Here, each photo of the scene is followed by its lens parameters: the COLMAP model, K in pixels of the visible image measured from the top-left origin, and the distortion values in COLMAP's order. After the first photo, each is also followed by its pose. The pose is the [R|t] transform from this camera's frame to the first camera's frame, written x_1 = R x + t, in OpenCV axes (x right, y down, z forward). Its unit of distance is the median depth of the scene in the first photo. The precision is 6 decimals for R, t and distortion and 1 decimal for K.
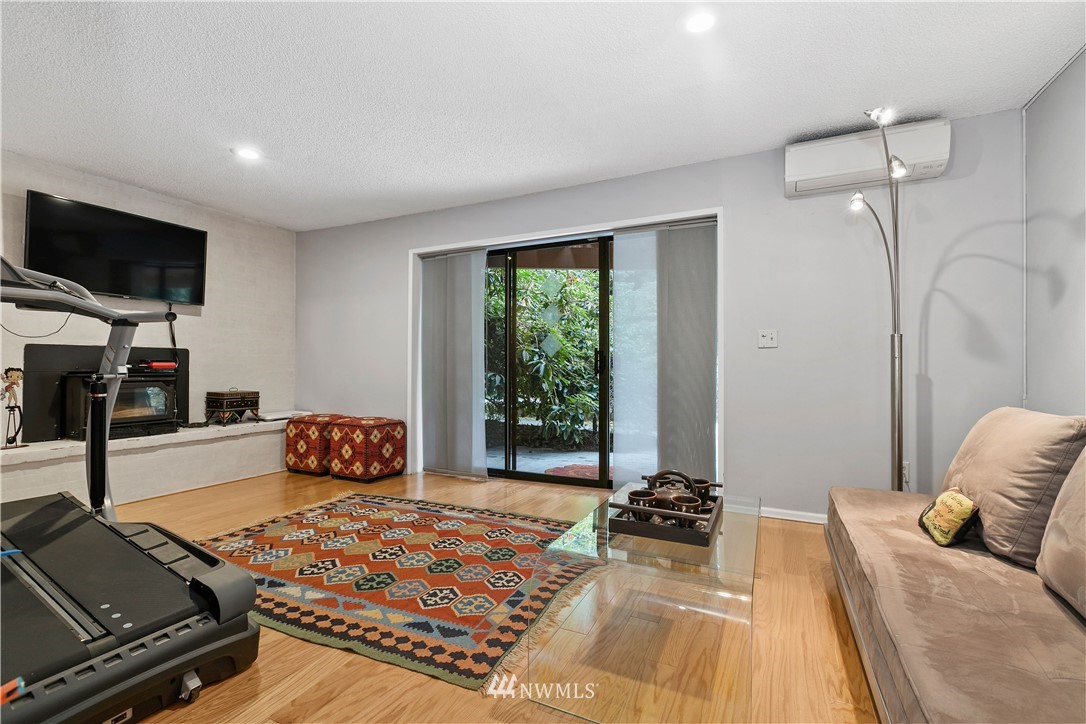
lens RADIAL K [[486.4, 0, 542.3], [0, 486.4, 359.8], [0, 0, 1]] dist [0.011385, 0.000112]
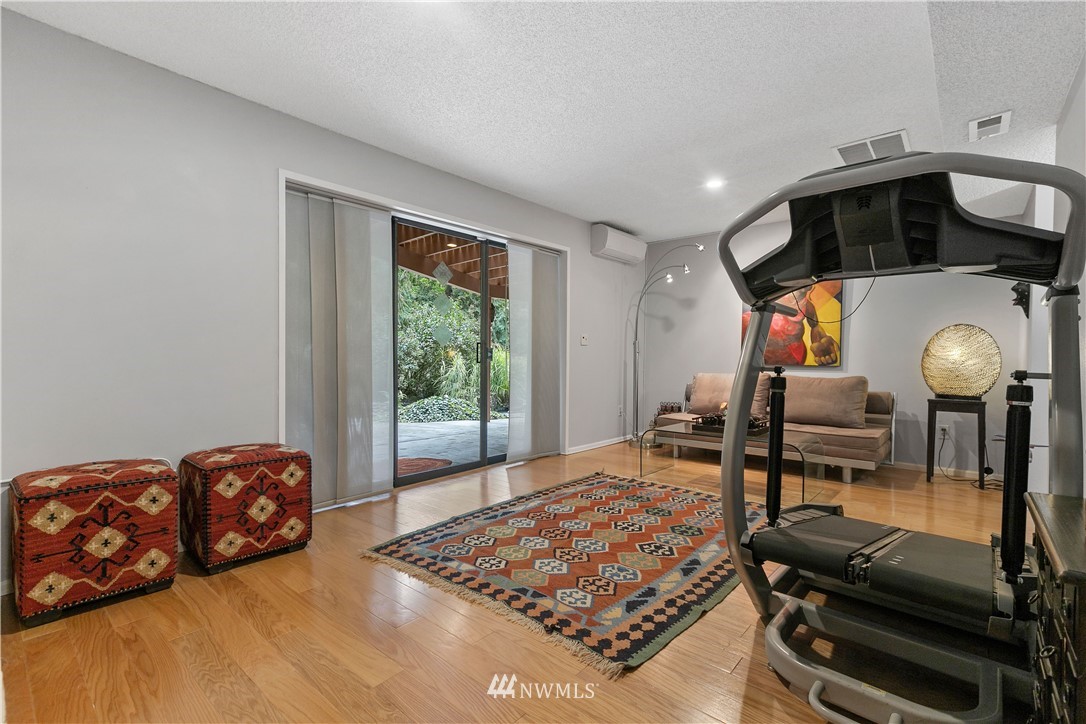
lens RADIAL K [[486.4, 0, 544.4], [0, 486.4, 369.4], [0, 0, 1]] dist [0.011385, 0.000112]
pose [[0.258964, -0.025241, 0.965557, -1.073969], [-0.014050, 0.999454, 0.029896, 0.008420], [-0.965785, -0.021308, 0.258468, 0.686546]]
